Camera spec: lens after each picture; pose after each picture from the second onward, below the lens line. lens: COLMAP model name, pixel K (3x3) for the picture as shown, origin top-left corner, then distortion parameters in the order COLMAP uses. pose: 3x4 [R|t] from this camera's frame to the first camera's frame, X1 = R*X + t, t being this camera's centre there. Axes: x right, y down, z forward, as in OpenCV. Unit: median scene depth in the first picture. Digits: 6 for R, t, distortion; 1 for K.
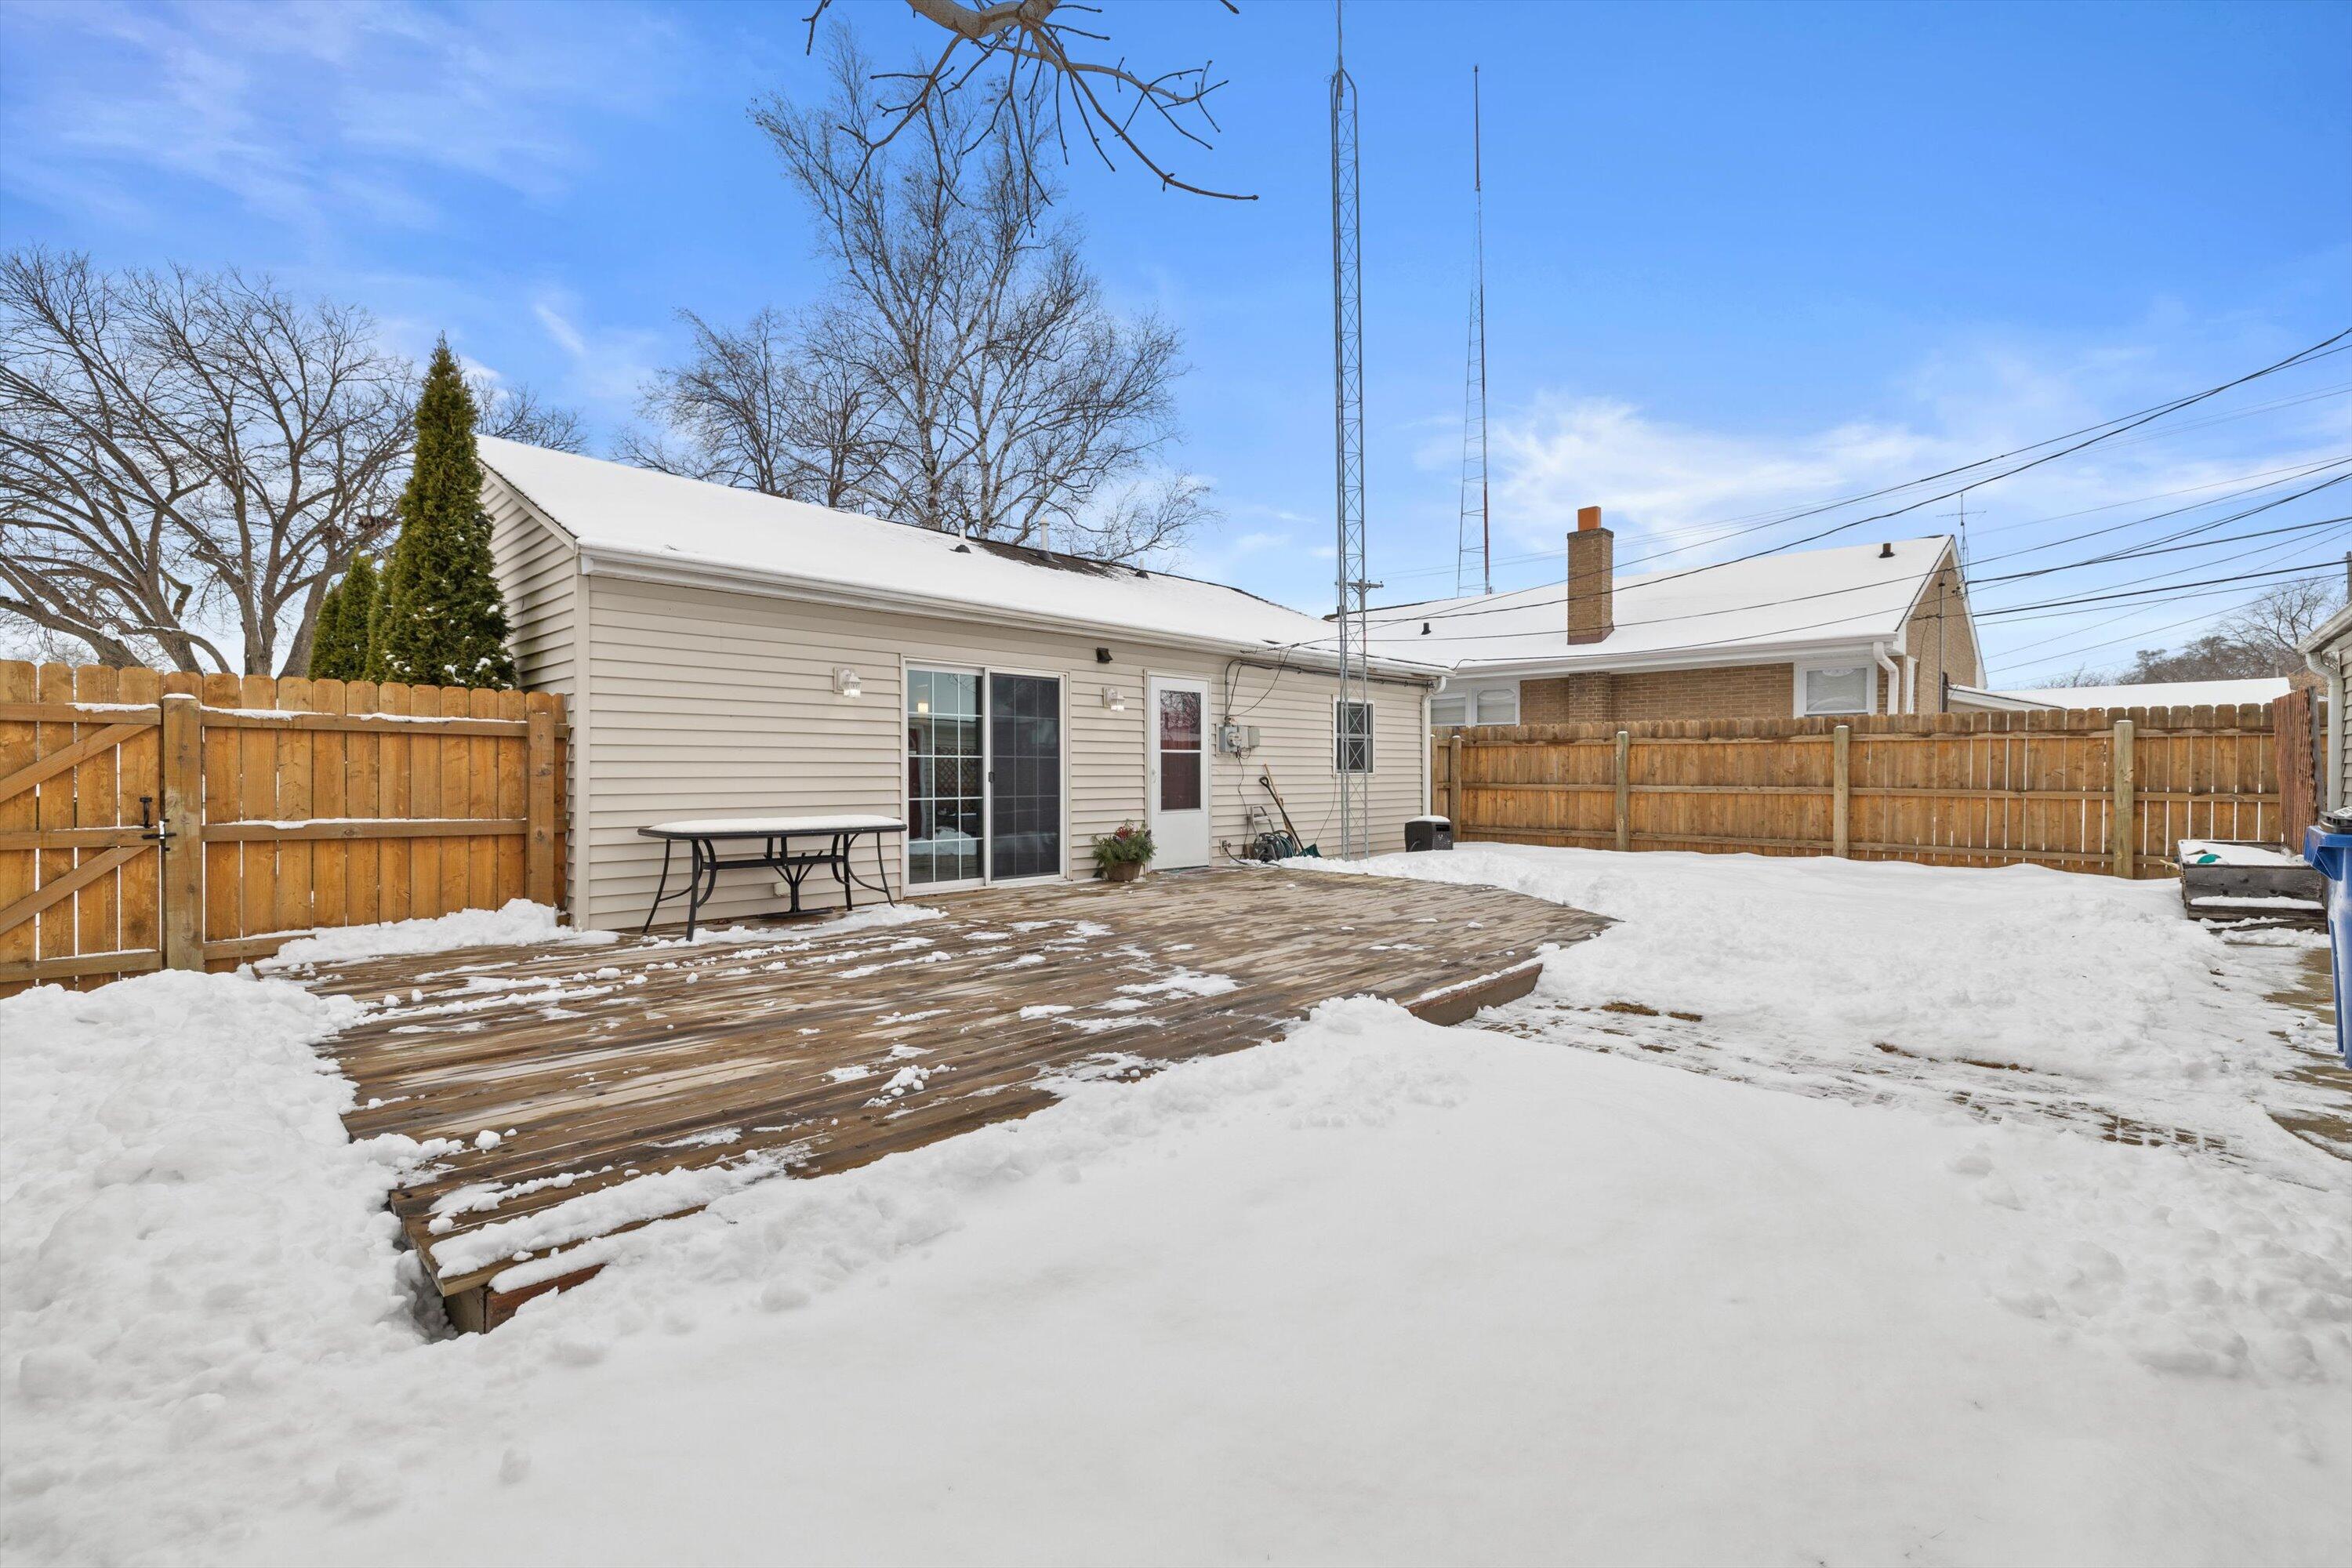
lens RADIAL K [[998.6, 0, 1168.4], [0, 998.6, 771.1], [0, 0, 1]] dist [0.001344, -0.000392]
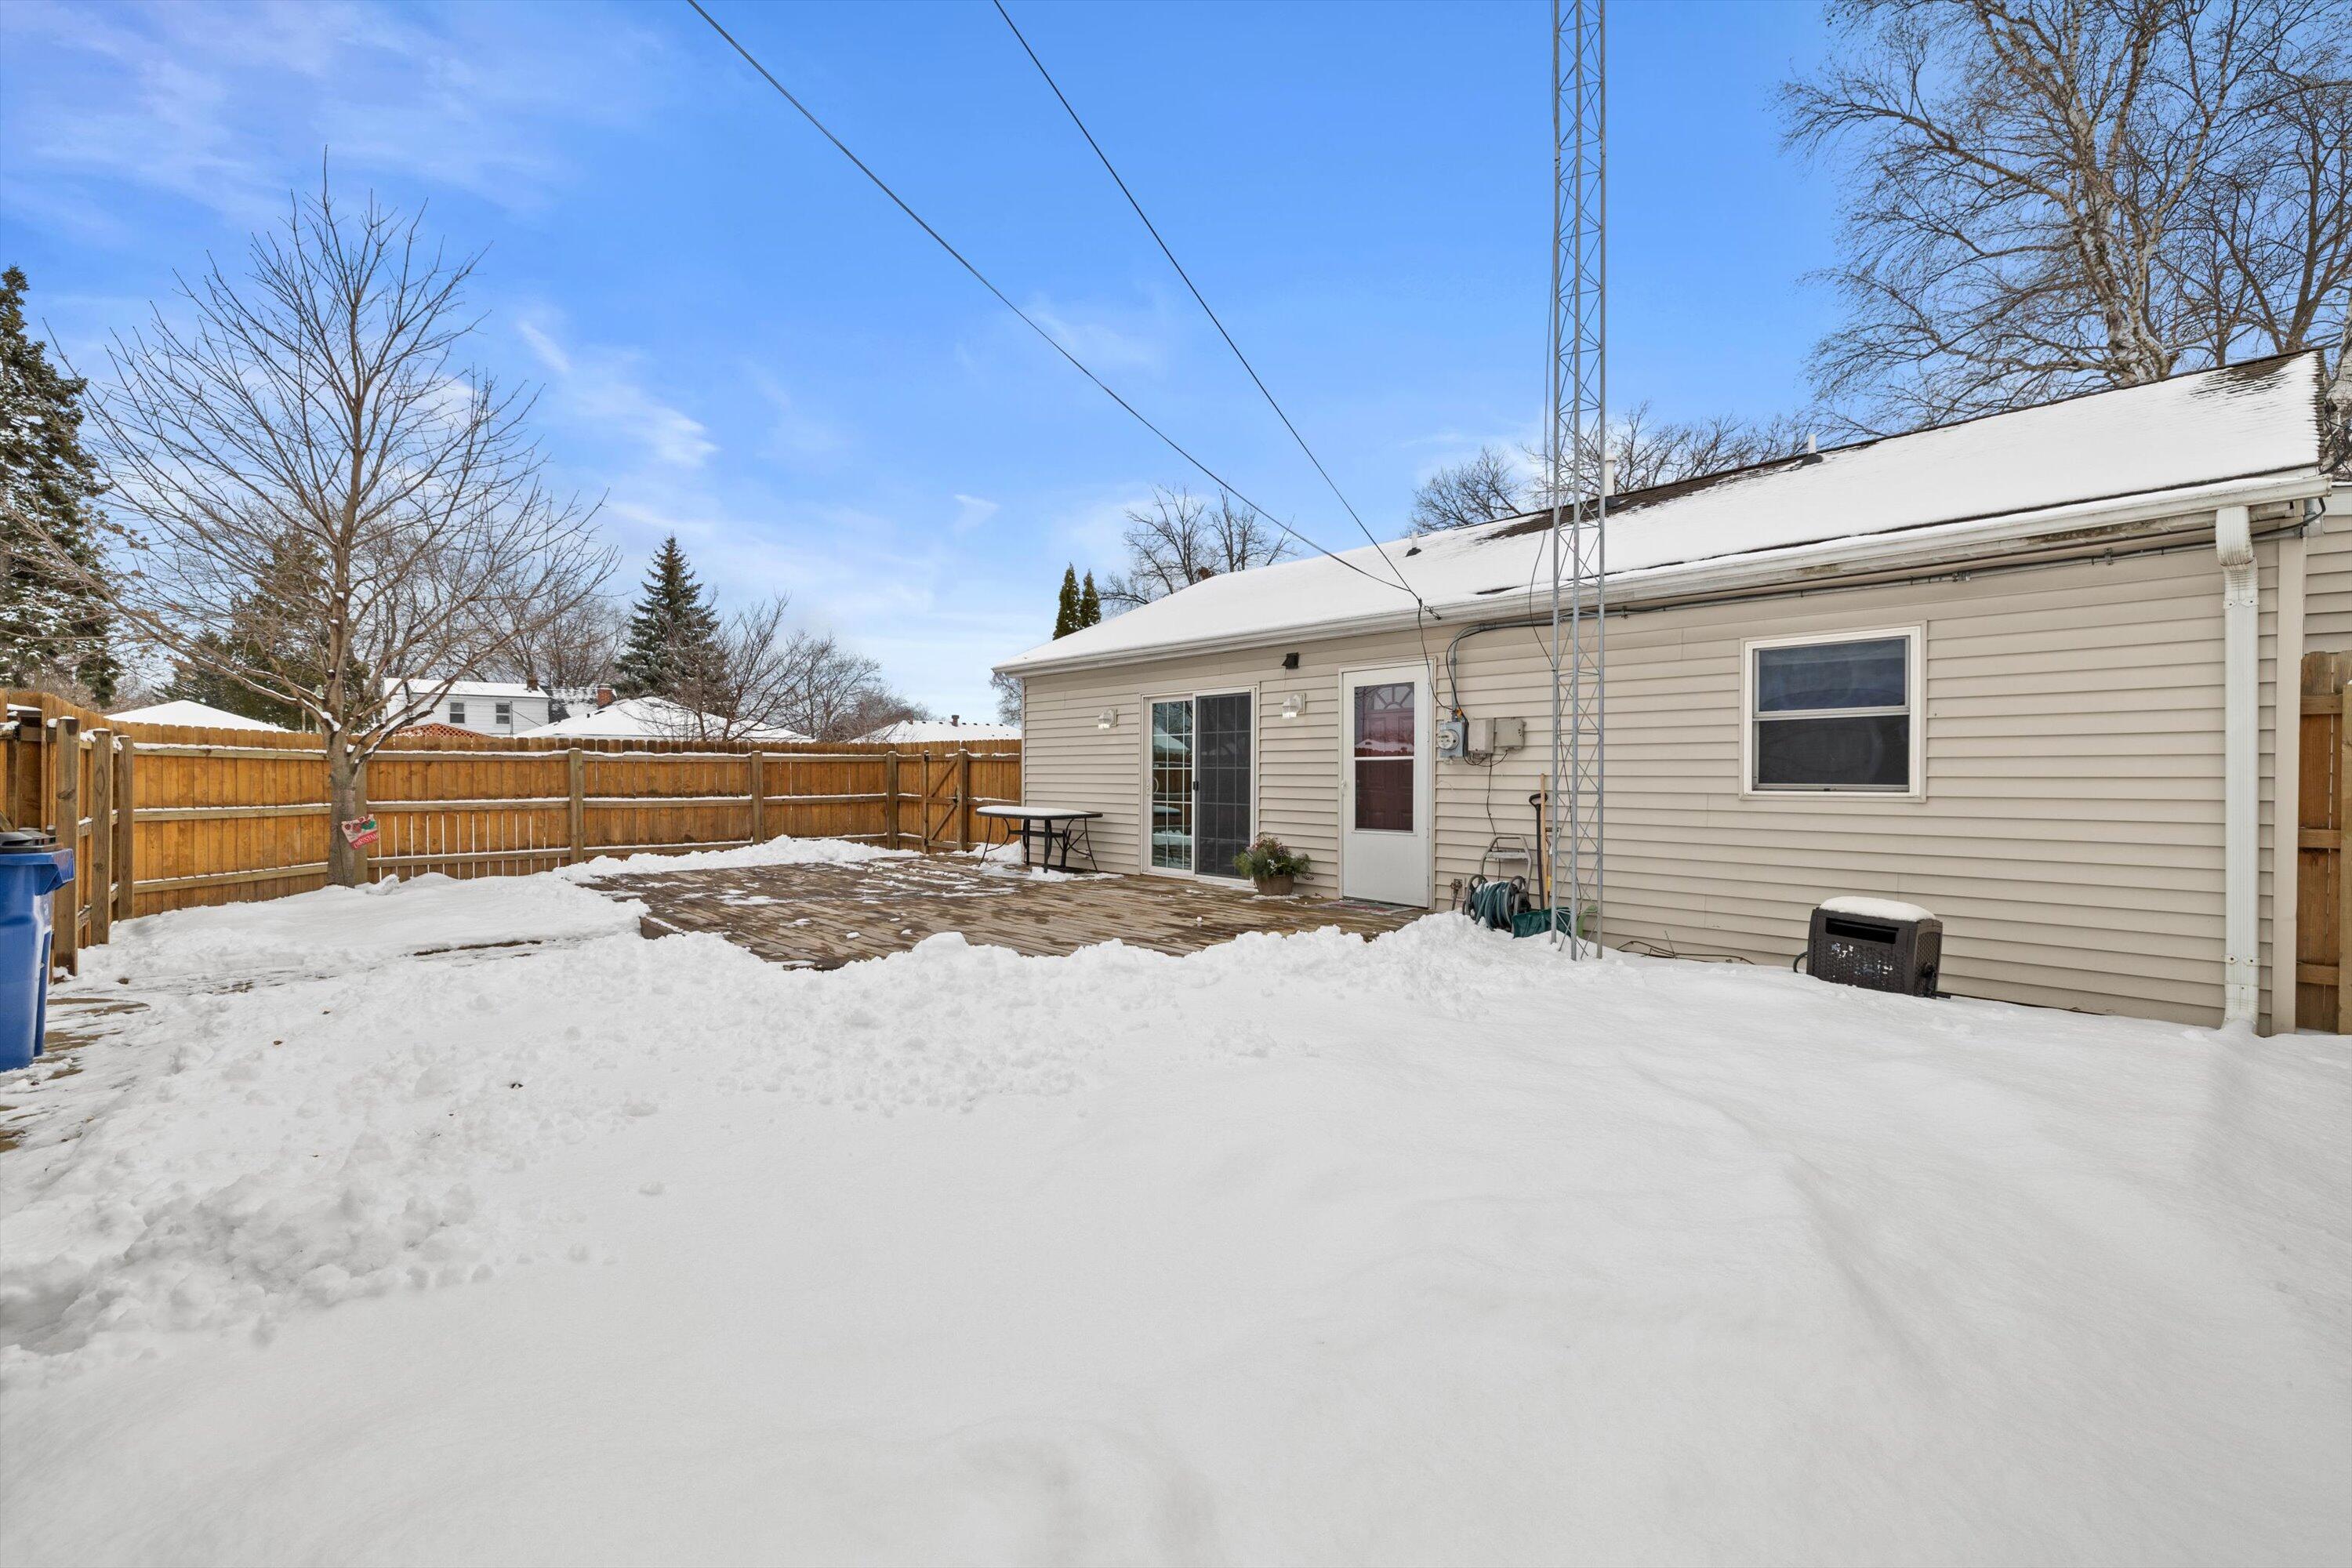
lens RADIAL K [[998.6, 0, 1167.8], [0, 998.6, 778.8], [0, 0, 1]] dist [0.001344, -0.000392]
pose [[-0.077352, 0.007962, -0.996972, 0.809945], [-0.000021, 0.999968, 0.007988, -0.009285], [0.997004, 0.000639, -0.077350, 0.862972]]
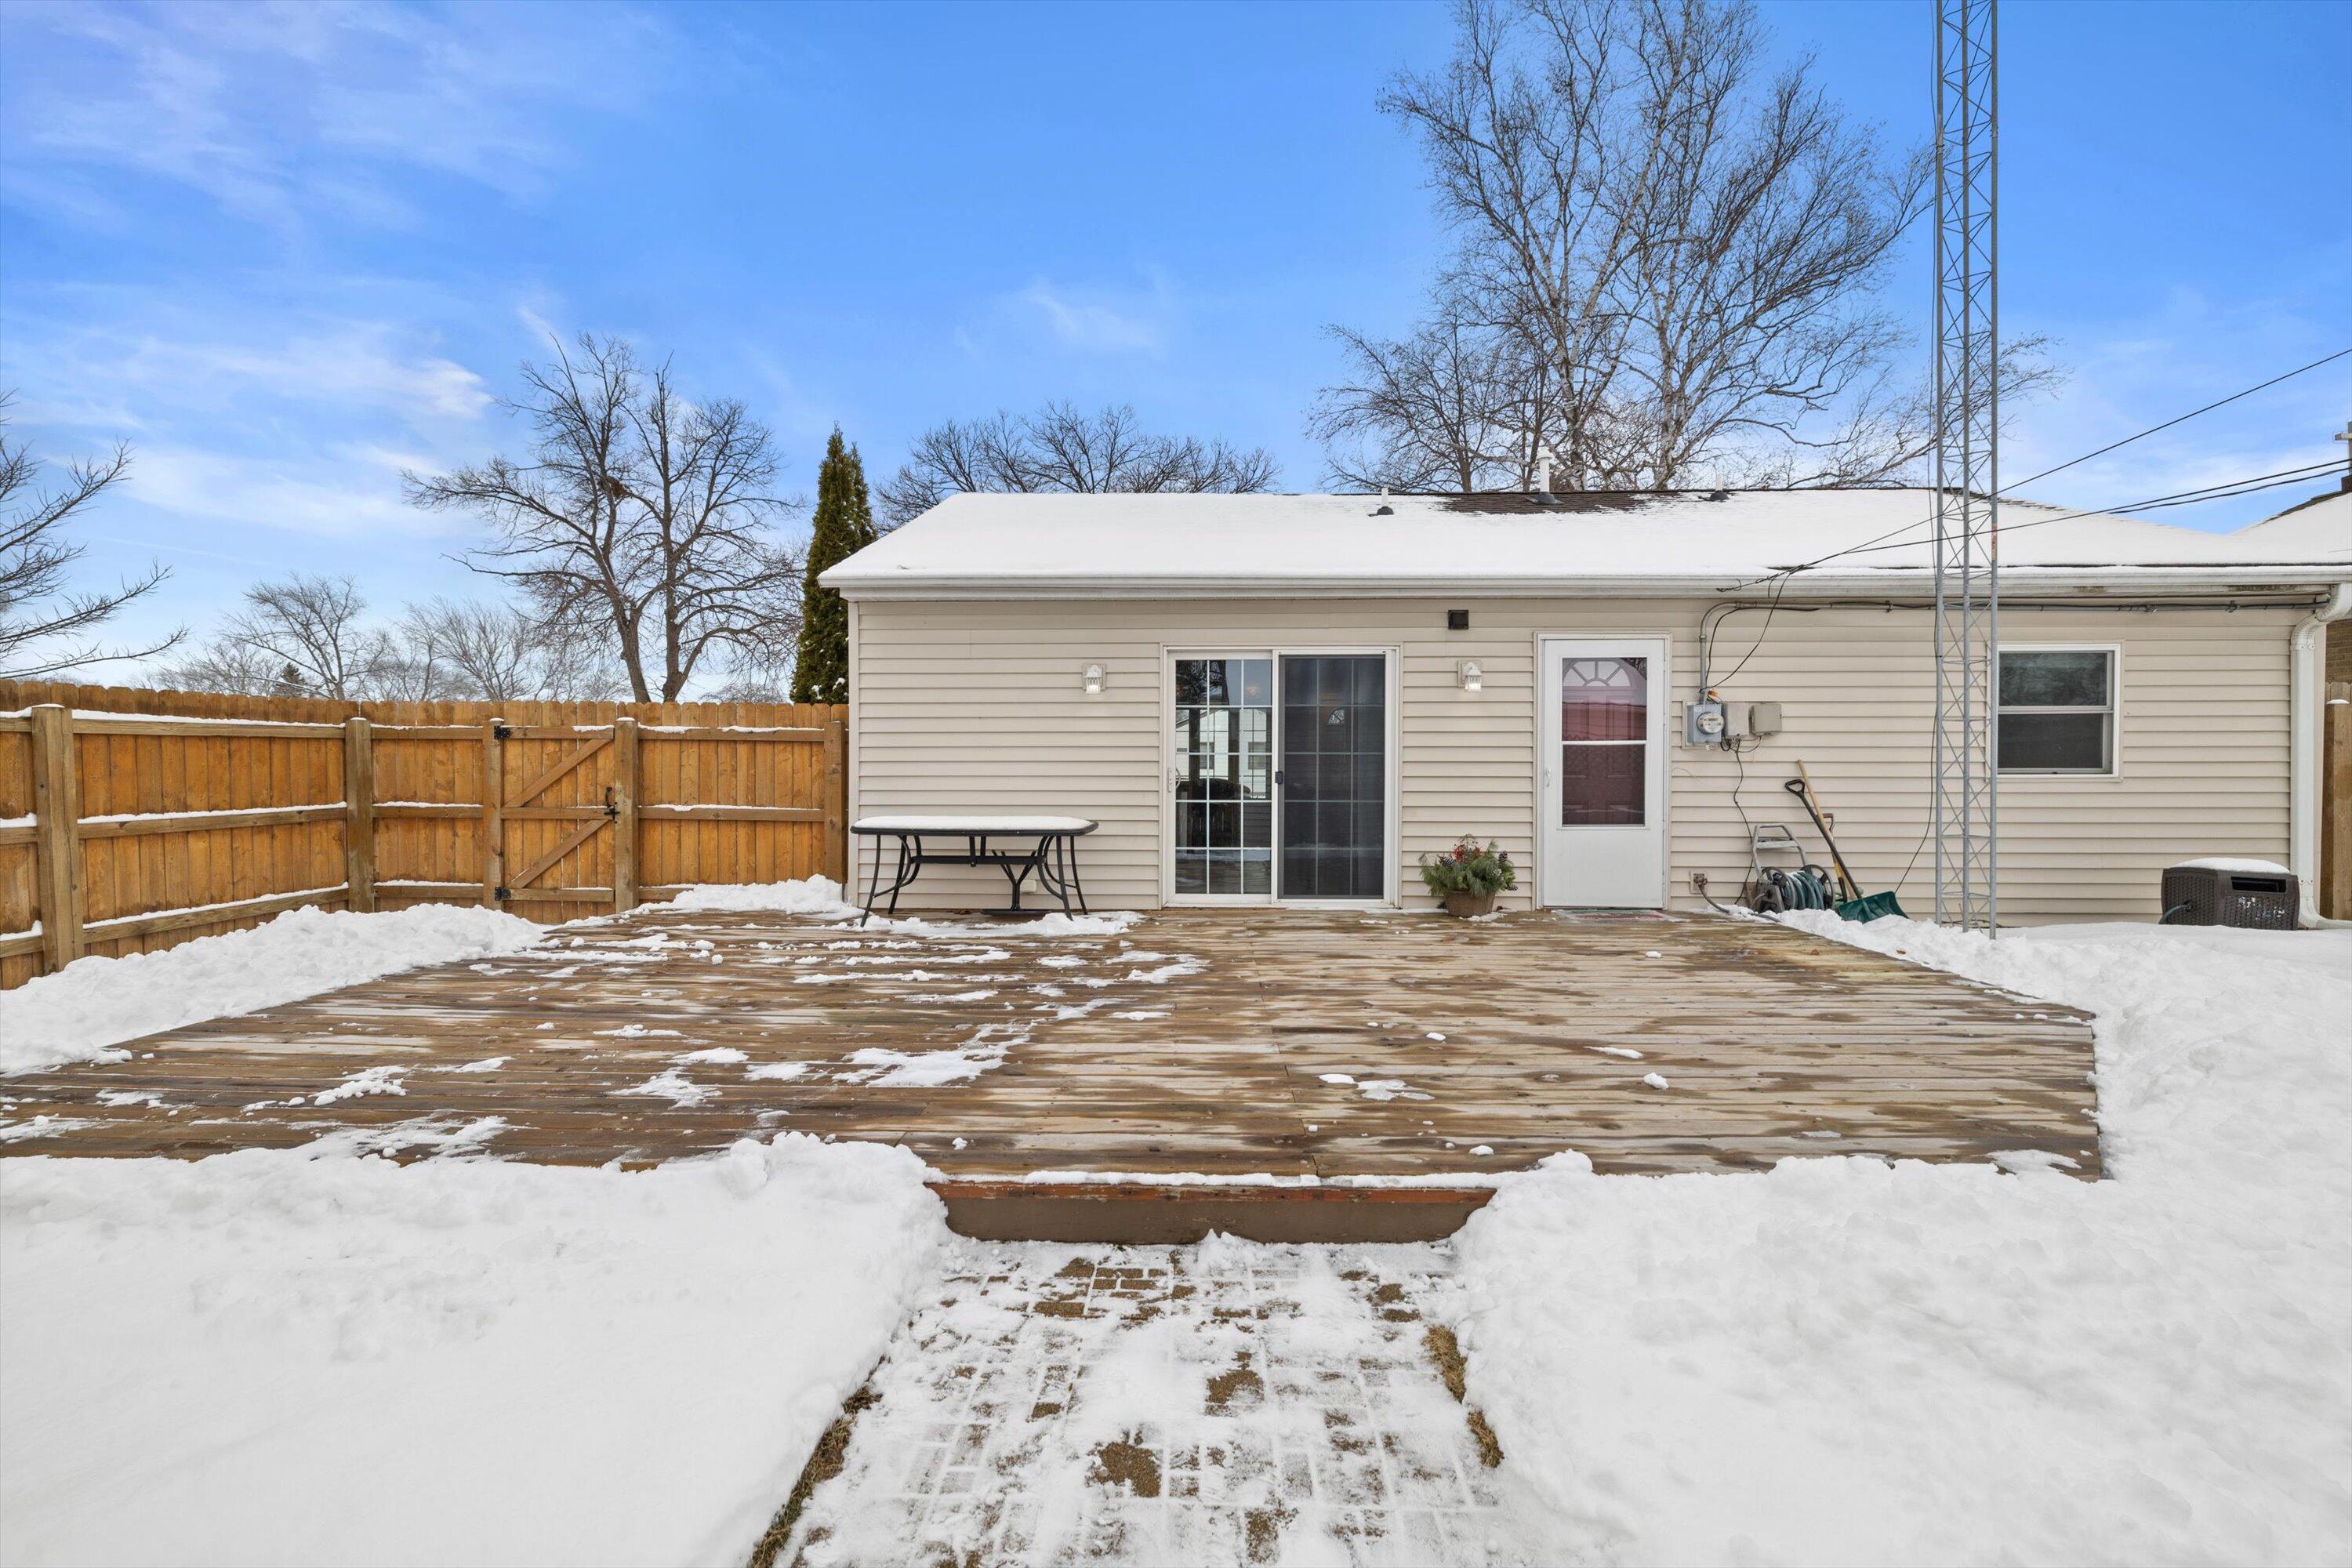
lens RADIAL K [[998.6, 0, 1182.7], [0, 998.6, 778.0], [0, 0, 1]] dist [0.001344, -0.000392]
pose [[0.679572, 0.011089, -0.733525, 0.319164], [-0.000392, 0.999891, 0.014754, -0.004901], [0.733609, -0.009739, 0.679502, 0.294160]]
